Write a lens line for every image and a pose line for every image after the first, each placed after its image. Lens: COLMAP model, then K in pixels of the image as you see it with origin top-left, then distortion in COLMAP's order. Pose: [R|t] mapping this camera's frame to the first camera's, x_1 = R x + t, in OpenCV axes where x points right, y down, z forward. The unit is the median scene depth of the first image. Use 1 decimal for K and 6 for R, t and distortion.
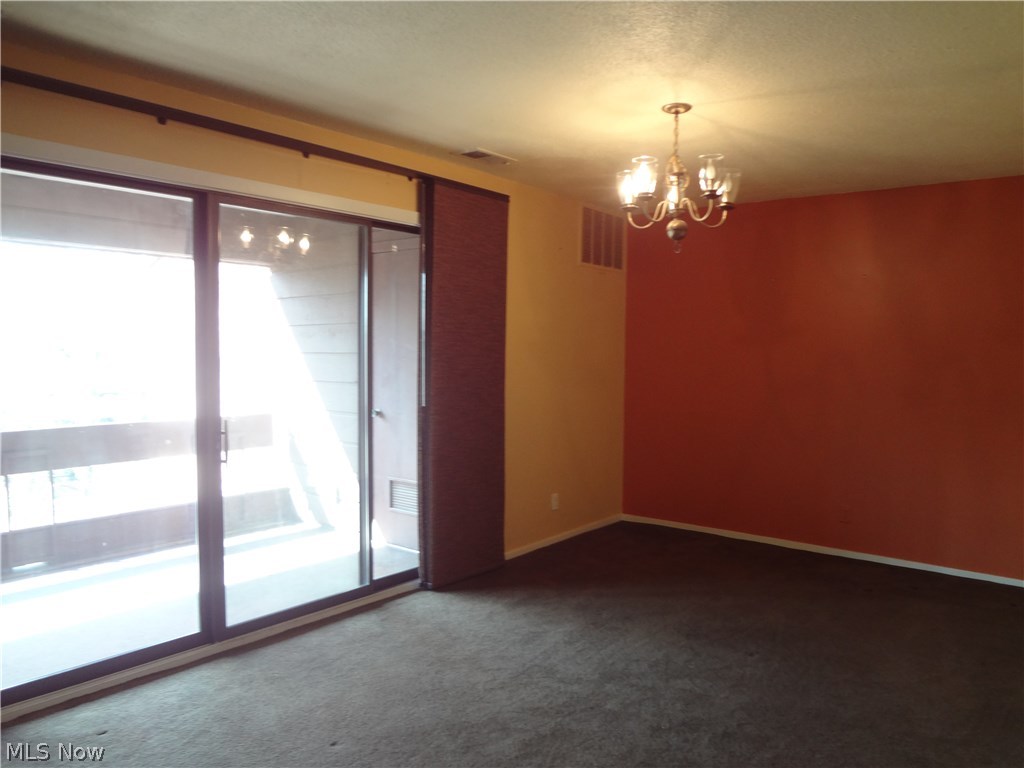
lens RADIAL K [[766.7, 0, 511.8], [0, 766.7, 382.1], [0, 0, 1]] dist [-0.042598, 0.001684]
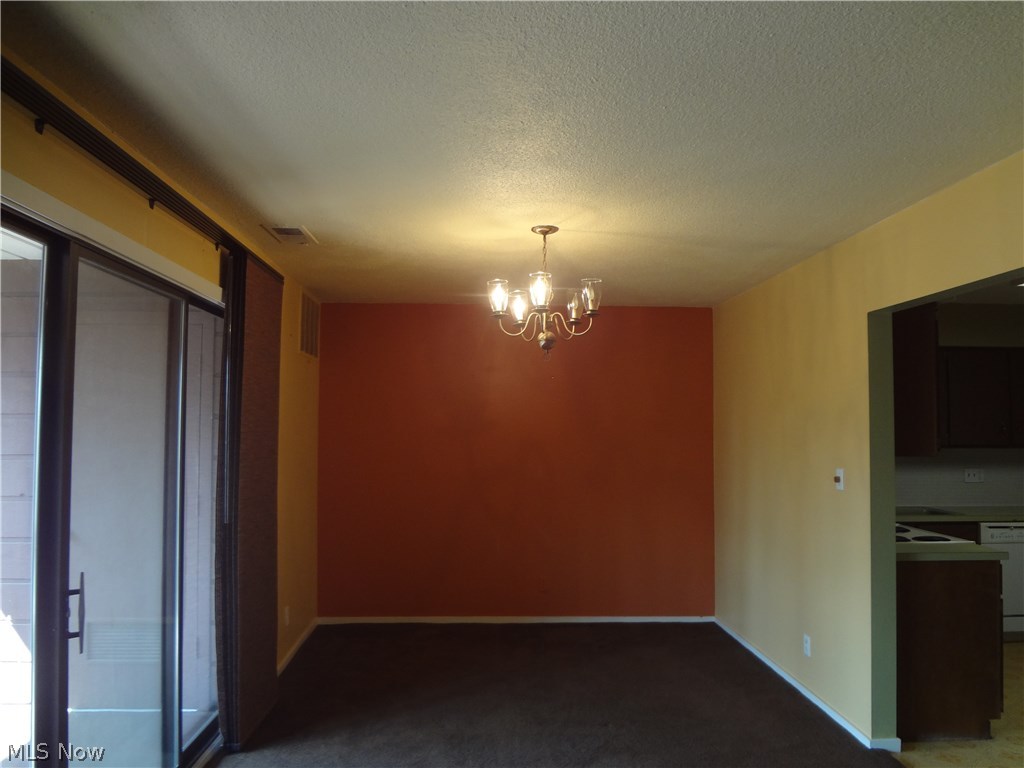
lens RADIAL K [[766.7, 0, 512.2], [0, 766.7, 386.6], [0, 0, 1]] dist [-0.042598, 0.001684]
pose [[0.750836, 0.026363, 0.659963, -0.455627], [0.034627, 0.996258, -0.079192, -0.041980], [-0.659581, 0.082313, 0.747113, 0.193266]]
